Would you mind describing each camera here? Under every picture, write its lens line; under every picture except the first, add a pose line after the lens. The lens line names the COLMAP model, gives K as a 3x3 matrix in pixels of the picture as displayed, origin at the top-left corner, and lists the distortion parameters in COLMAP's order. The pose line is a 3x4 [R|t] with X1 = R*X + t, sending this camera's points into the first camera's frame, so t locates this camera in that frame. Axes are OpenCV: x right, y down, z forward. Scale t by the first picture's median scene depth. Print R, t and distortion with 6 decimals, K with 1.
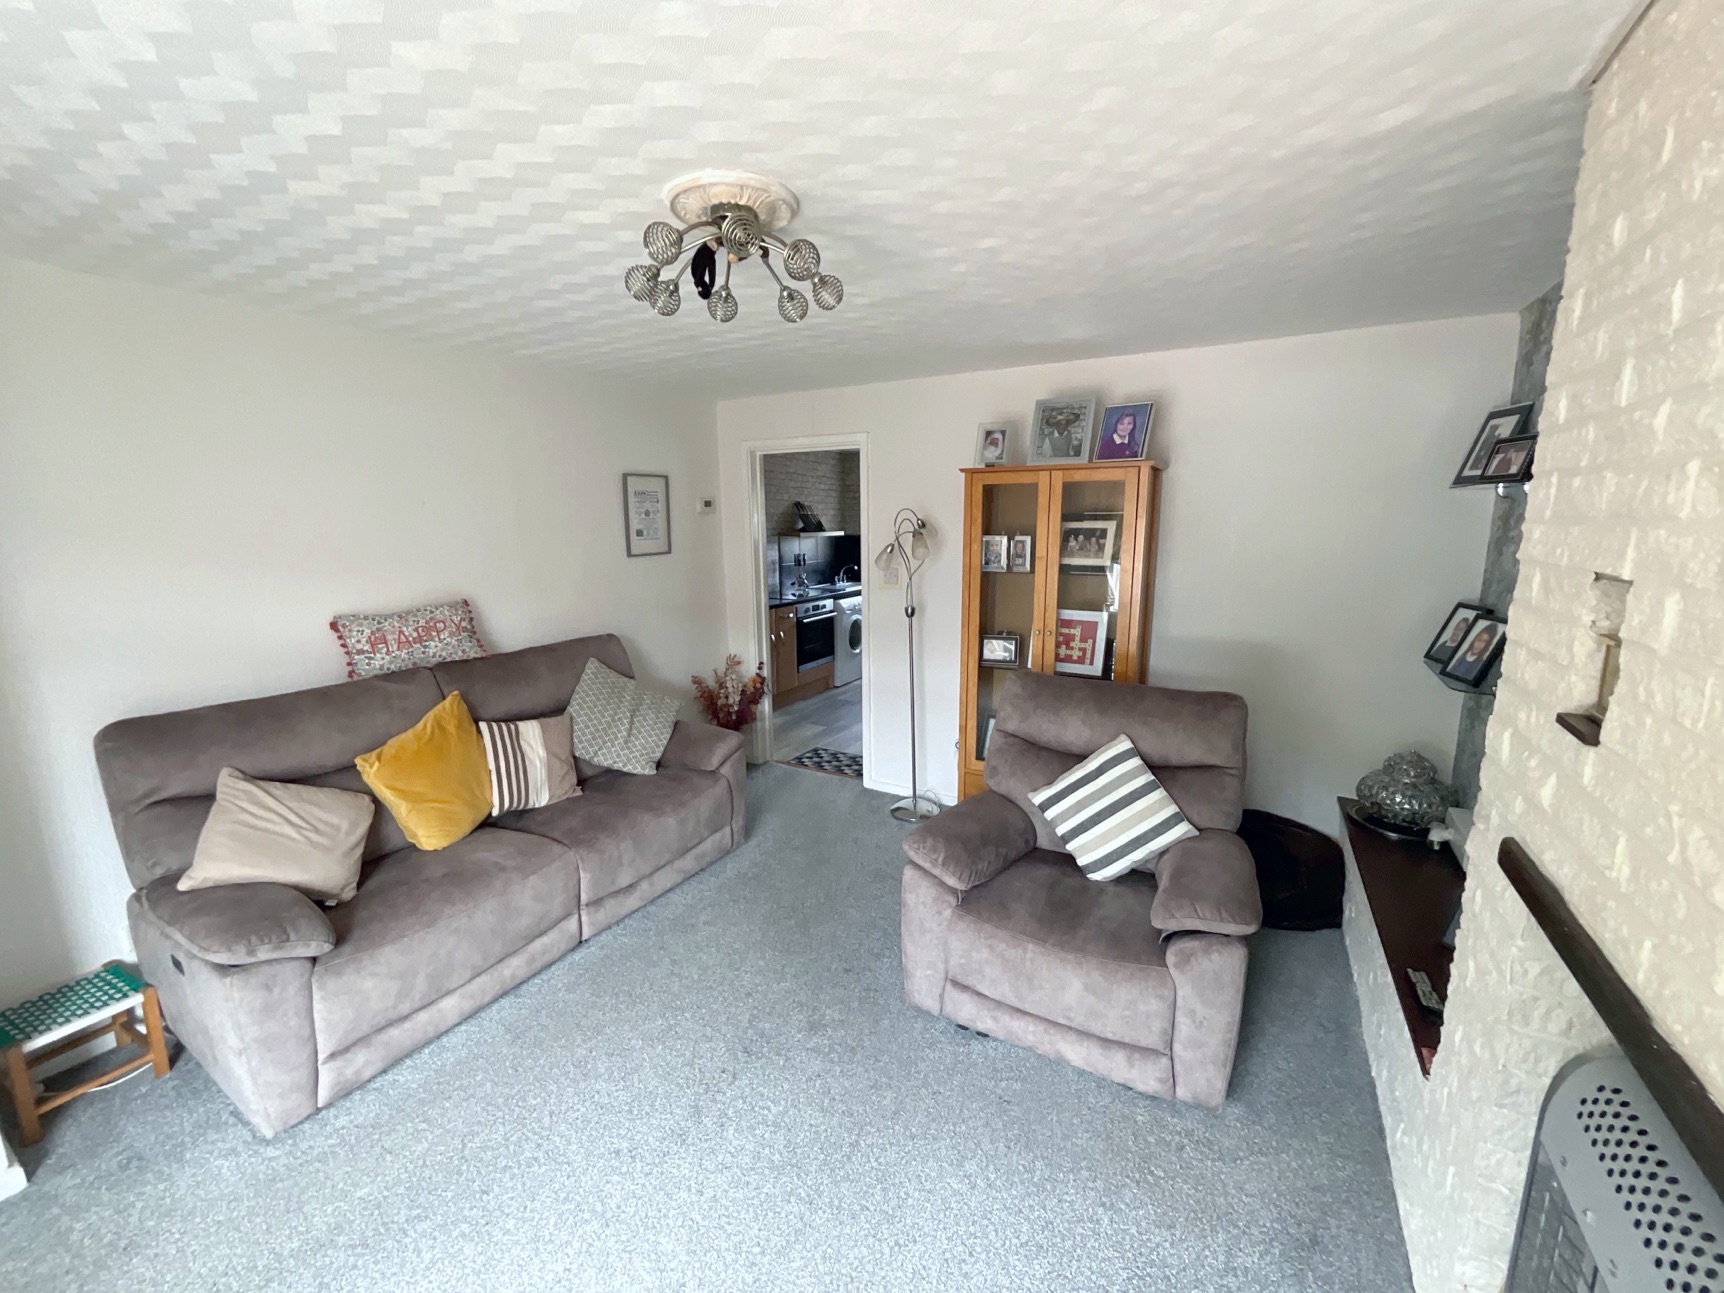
lens RADIAL K [[694.9, 0, 865.4], [0, 694.9, 645.4], [0, 0, 1]] dist [-0.002226, -0.000125]
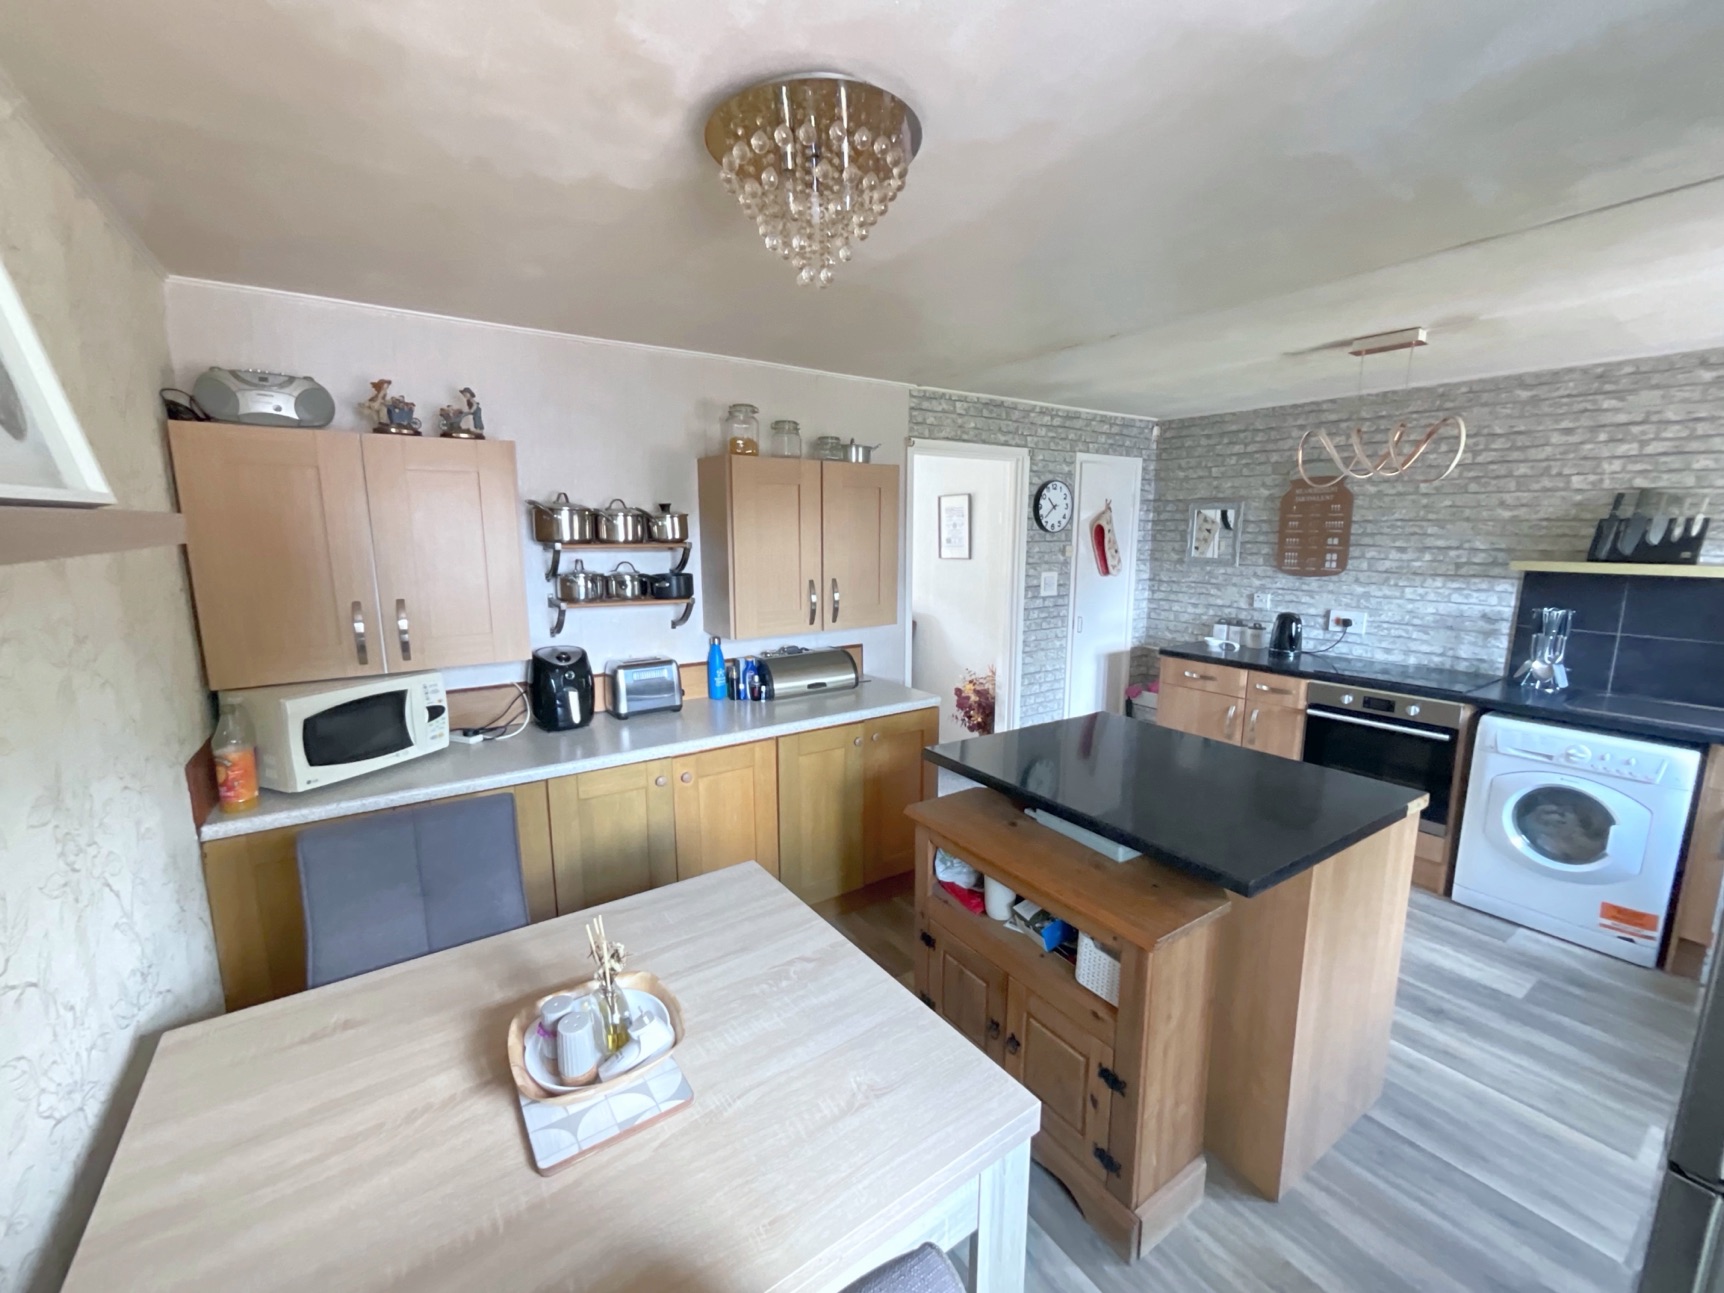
lens RADIAL K [[696.7, 0, 862.0], [0, 696.7, 646.5], [0, 0, 1]] dist [-0.002916, -0.000361]
pose [[-0.455351, 0.155232, -0.876675, 1.358939], [-0.154262, 0.956033, 0.249409, -0.409421], [0.876846, 0.248806, -0.411384, 2.166668]]
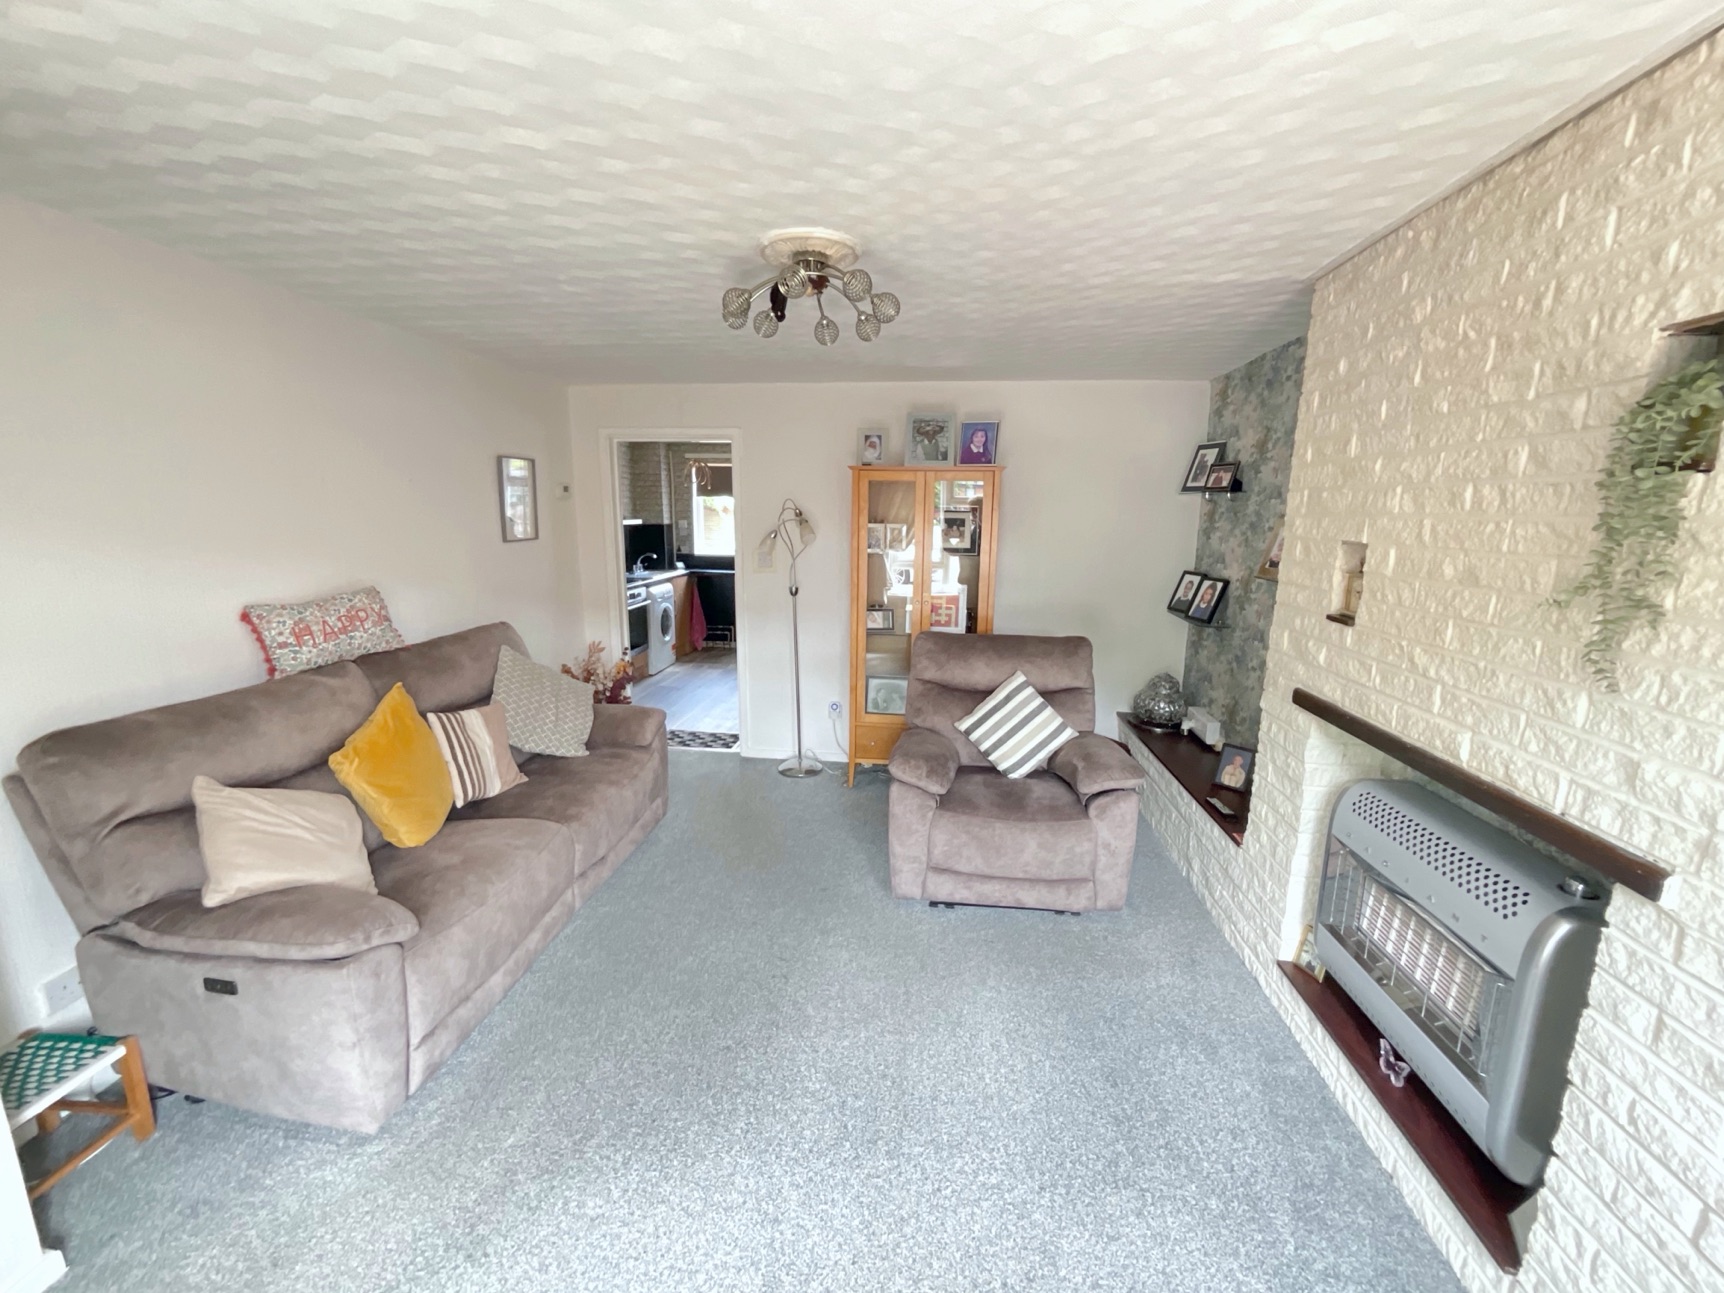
lens RADIAL K [[696.7, 0, 862.0], [0, 696.7, 646.5], [0, 0, 1]] dist [-0.002916, -0.000361]
pose [[0.918962, -0.058007, 0.390057, -0.401104], [0.053393, 0.998316, 0.022672, 0.030988], [-0.390715, -0.000008, 0.920512, -0.116111]]
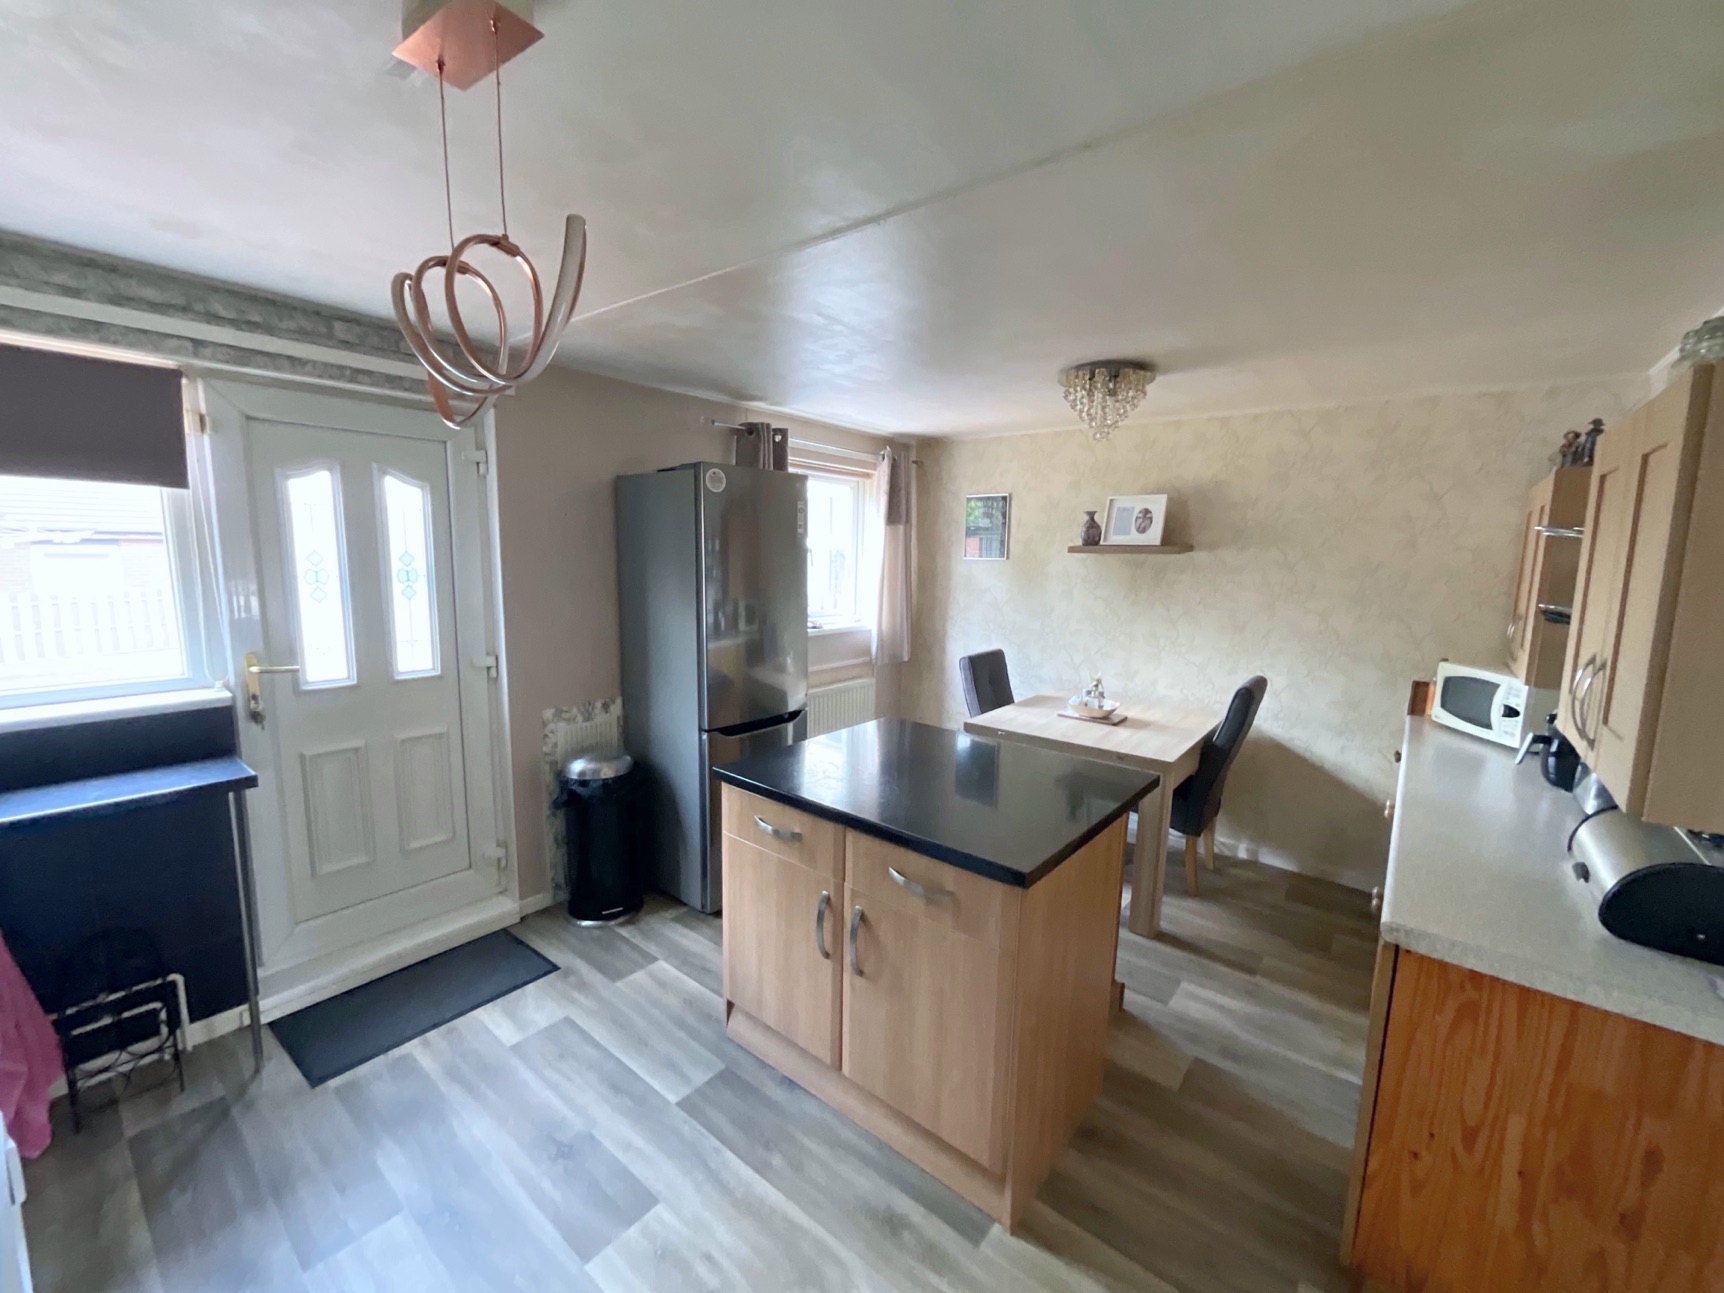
lens RADIAL K [[696.1, 0, 862.0], [0, 696.1, 646.5], [0, 0, 1]] dist [-0.010623, 0.000228]
pose [[0.174248, -0.123725, 0.976898, -0.326302], [0.154839, 0.983176, 0.096902, -0.367248], [-0.972452, 0.134377, 0.190474, 2.071739]]
